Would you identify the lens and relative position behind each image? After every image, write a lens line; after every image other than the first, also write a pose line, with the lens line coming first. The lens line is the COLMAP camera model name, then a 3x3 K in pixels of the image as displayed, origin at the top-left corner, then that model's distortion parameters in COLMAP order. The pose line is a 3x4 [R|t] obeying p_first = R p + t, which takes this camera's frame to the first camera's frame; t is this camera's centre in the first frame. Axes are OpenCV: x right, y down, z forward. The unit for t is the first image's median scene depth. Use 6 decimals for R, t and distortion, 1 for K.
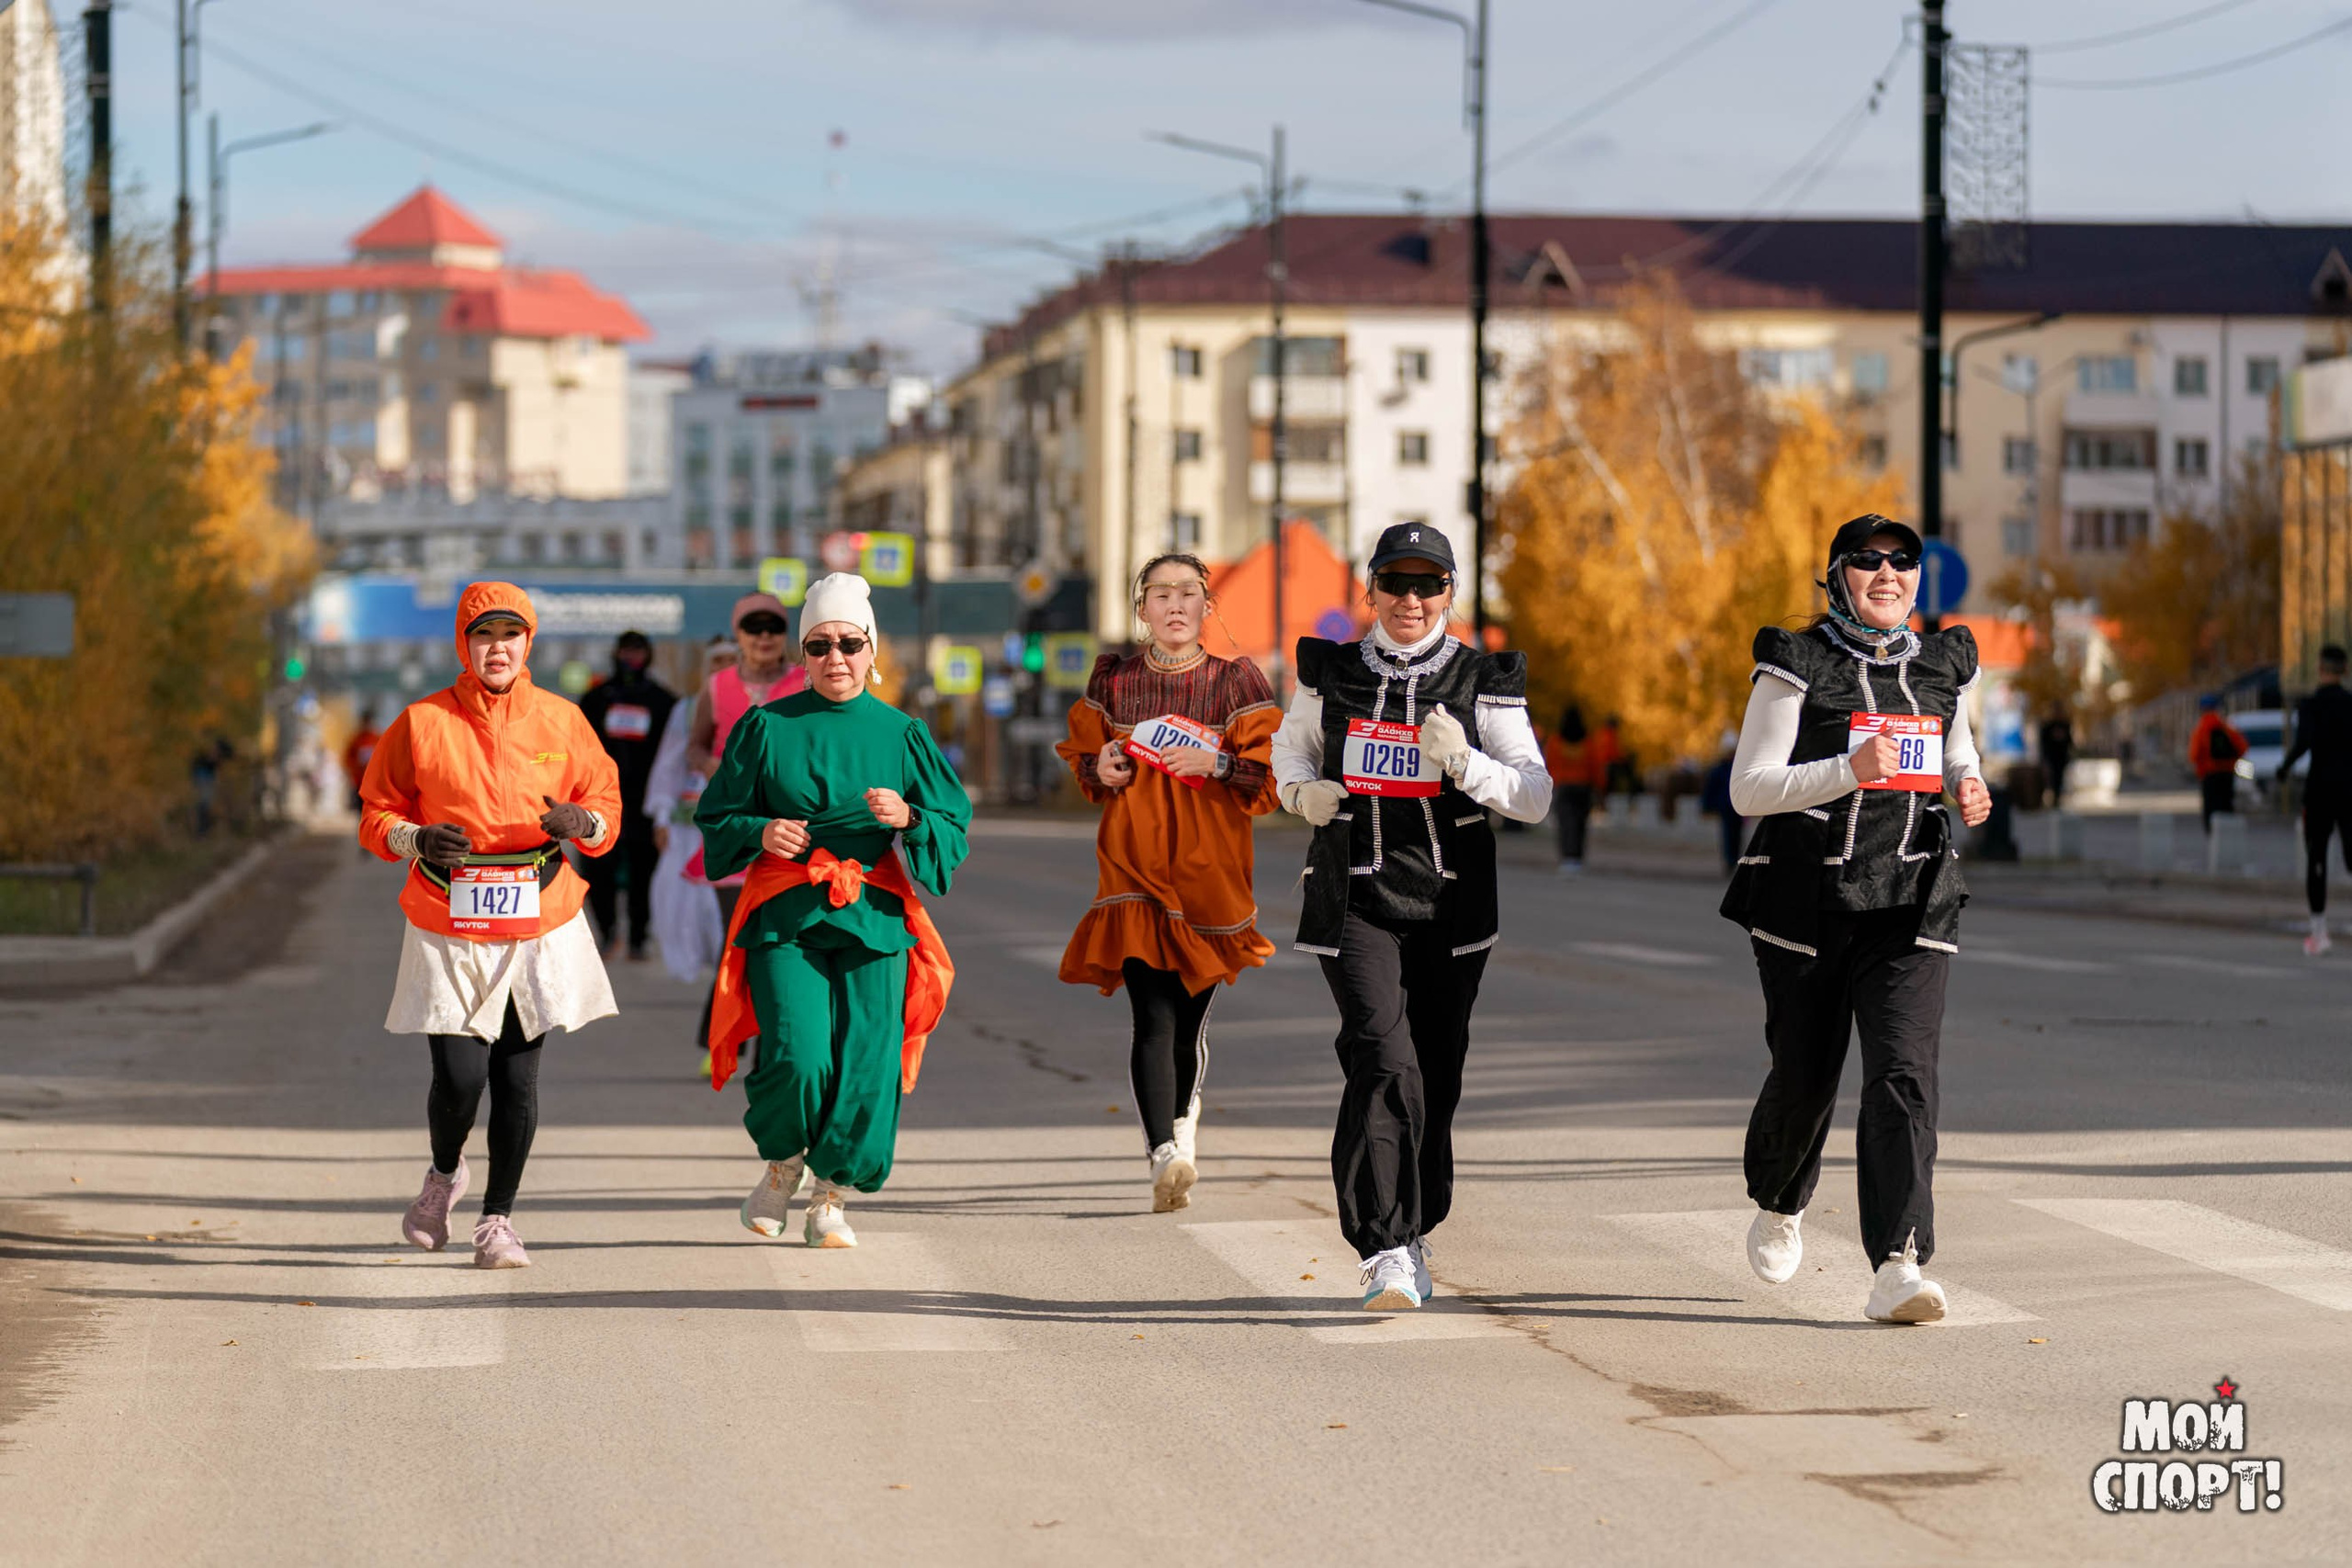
lens RADIAL K [[8094.1, 0, 1176.0], [0, 8094.1, 784.0], [0, 0, 1]] dist [0.032127, 0.260030]
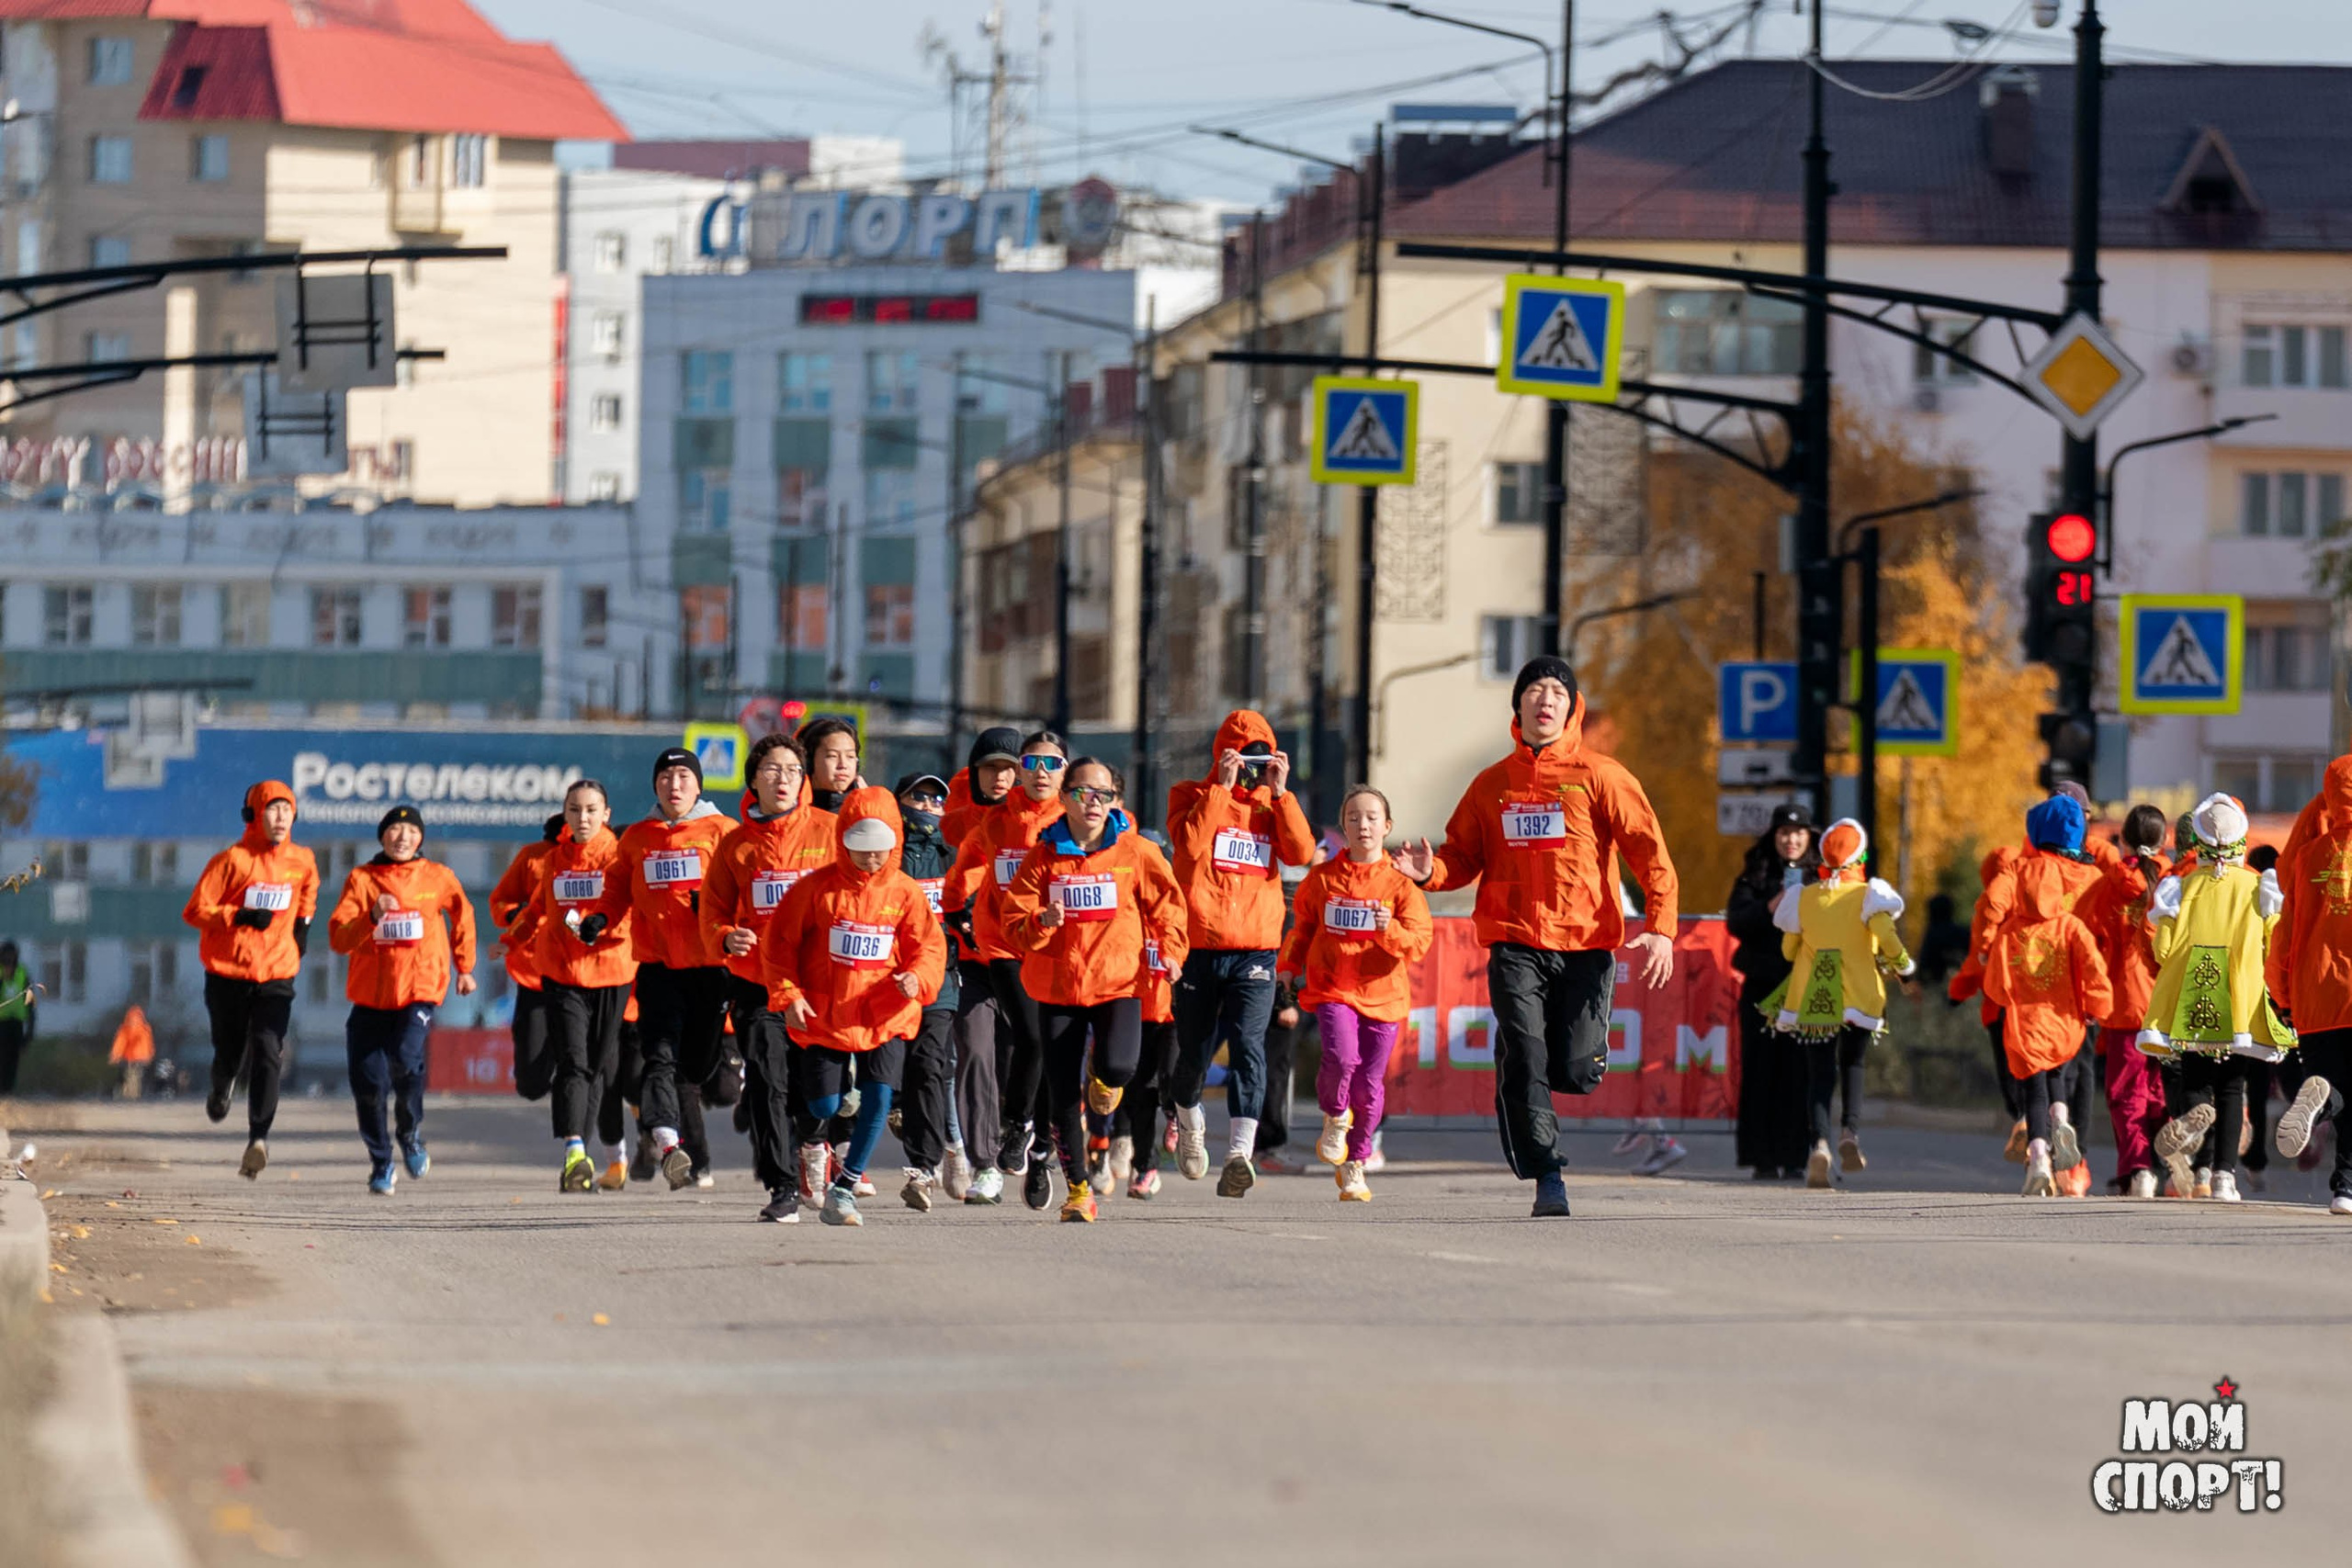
lens RADIAL K [[13627.5, 0, 1176.0], [0, 13627.5, 784.0], [0, 0, 1]] dist [-0.293147, -7.146398]
pose [[0.999784, 0.013967, -0.015409, -0.017761], [-0.014314, 0.999642, -0.022603, -0.002793], [0.015088, 0.022818, 0.999626, 0.203793]]
